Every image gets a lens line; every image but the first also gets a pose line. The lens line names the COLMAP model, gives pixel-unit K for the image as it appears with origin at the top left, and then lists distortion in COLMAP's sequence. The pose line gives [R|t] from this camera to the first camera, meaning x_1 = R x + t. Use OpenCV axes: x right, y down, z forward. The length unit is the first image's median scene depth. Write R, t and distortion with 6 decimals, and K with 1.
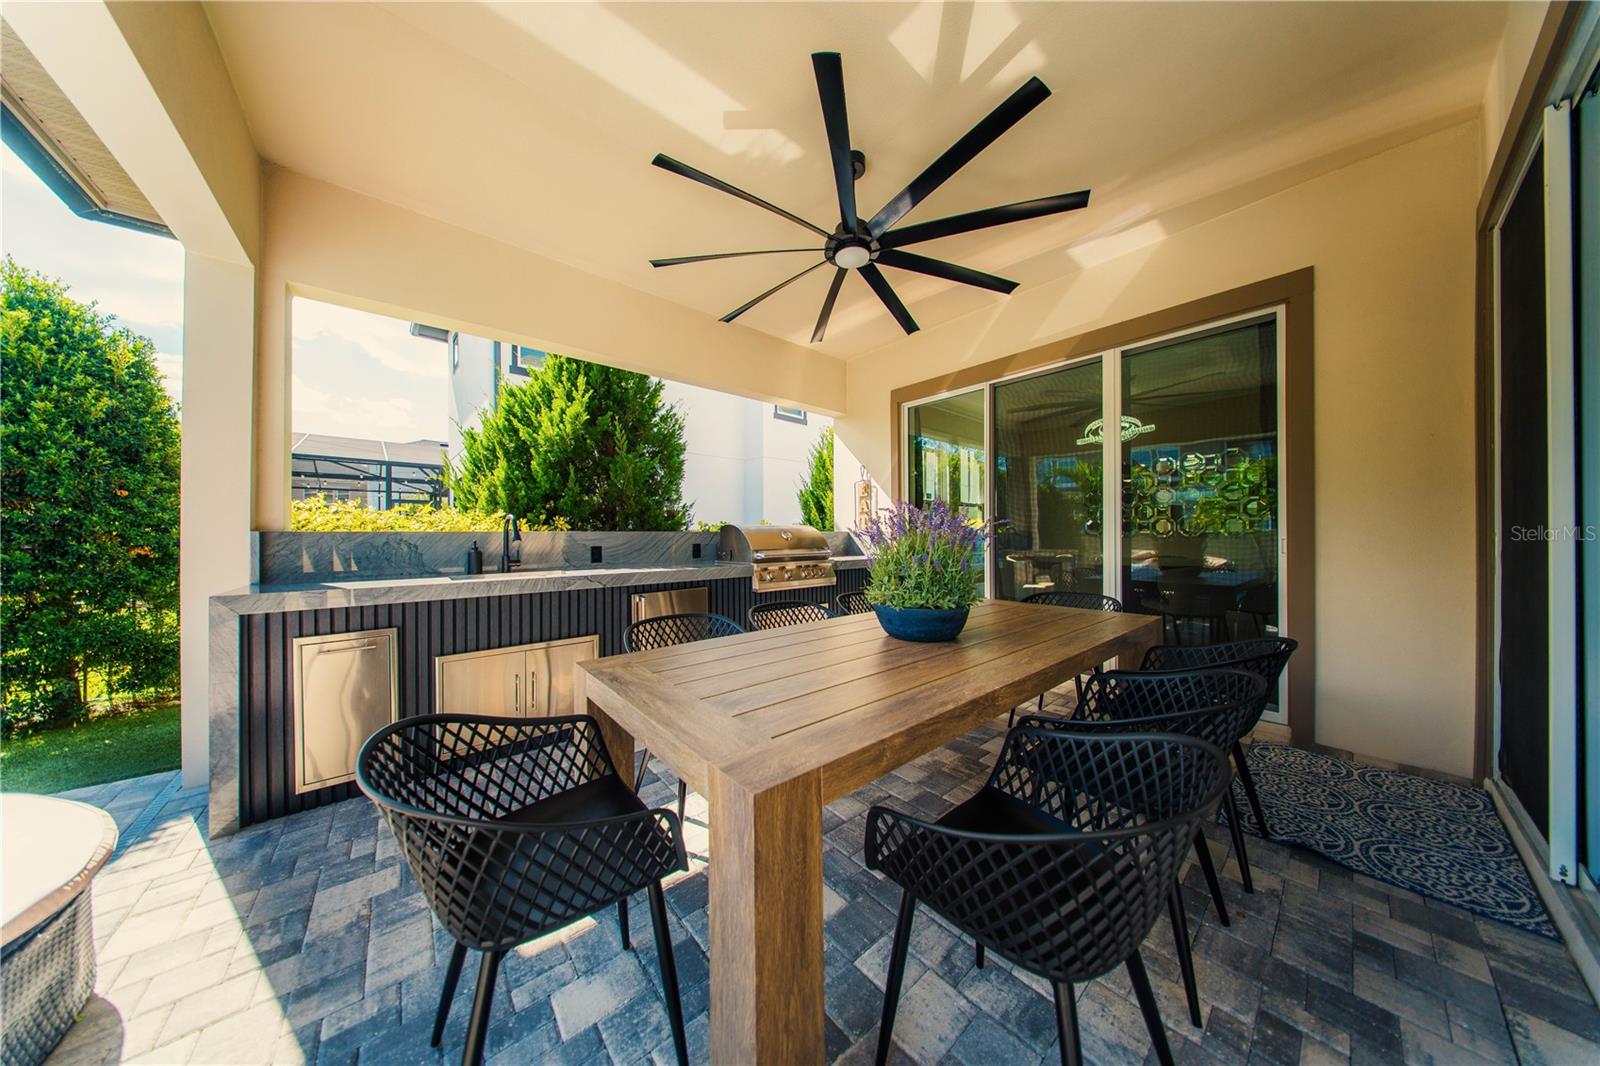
lens RADIAL K [[468.6, 0, 795.5], [0, 468.6, 533.1], [0, 0, 1]] dist [-0.004001, -0.000476]
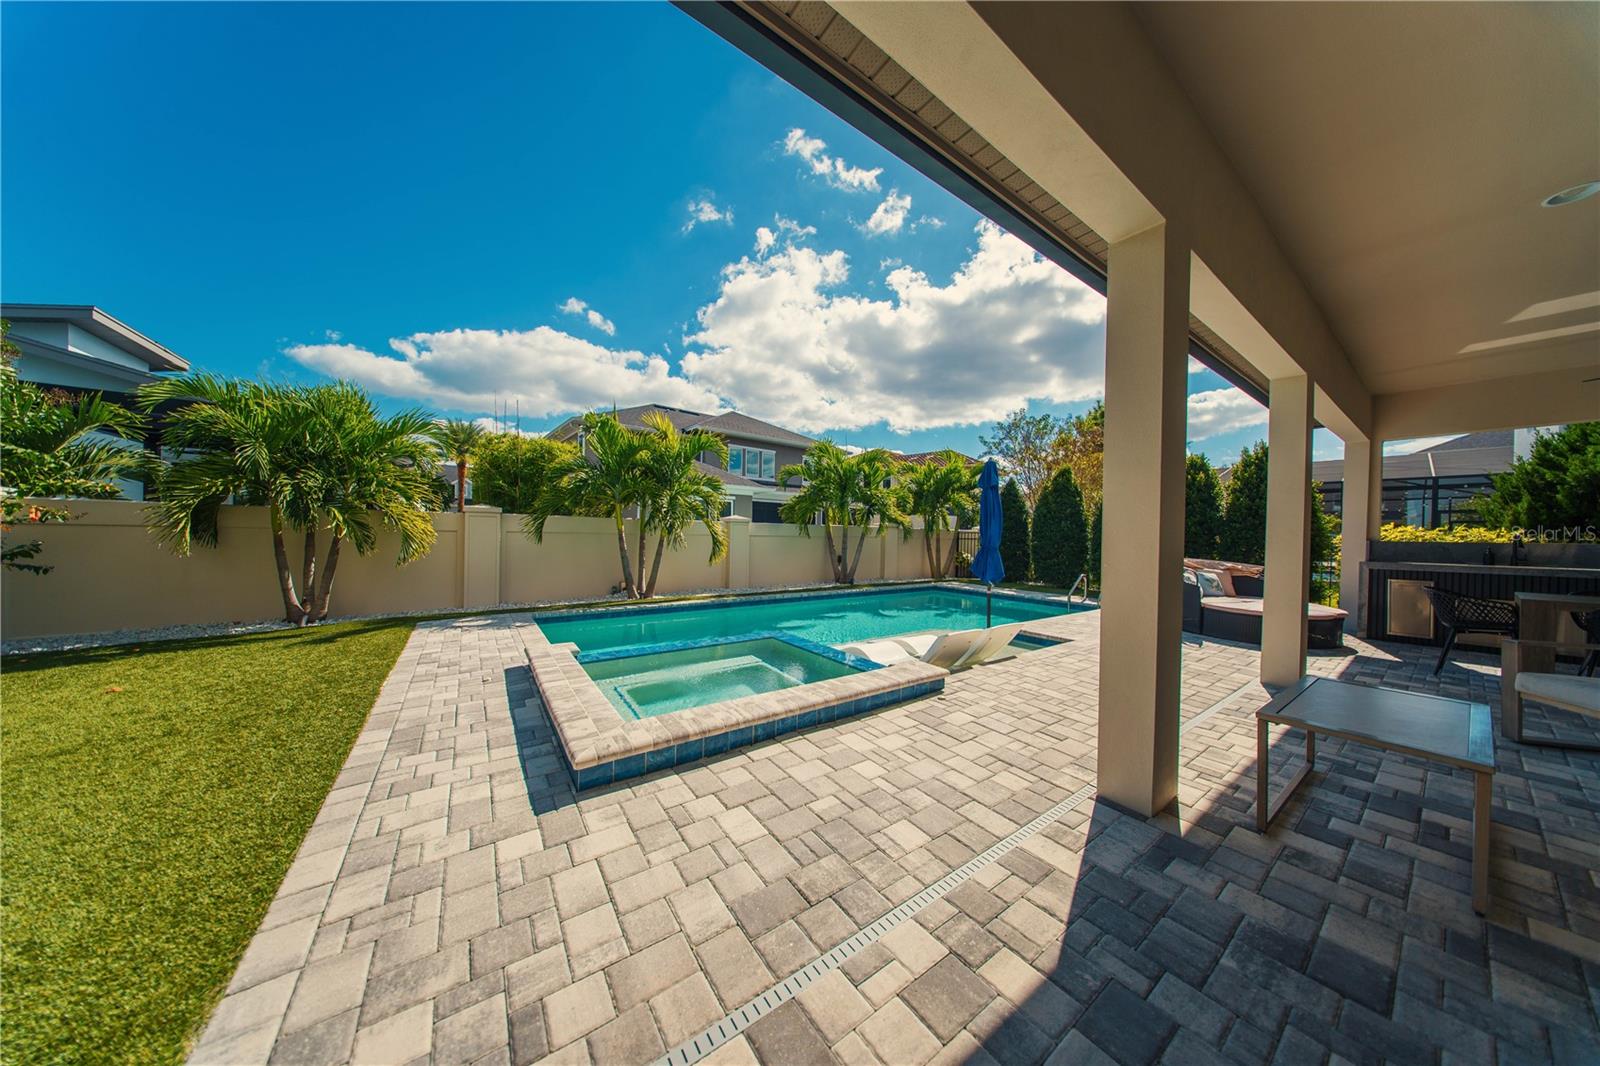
lens RADIAL K [[468.6, 0, 797.7], [0, 468.6, 533.7], [0, 0, 1]] dist [-0.004001, -0.000476]
pose [[-0.087332, 0.011202, -0.996116, 1.068929], [-0.011199, 0.999863, 0.012225, -0.023614], [0.996116, 0.012223, -0.087194, -1.215346]]
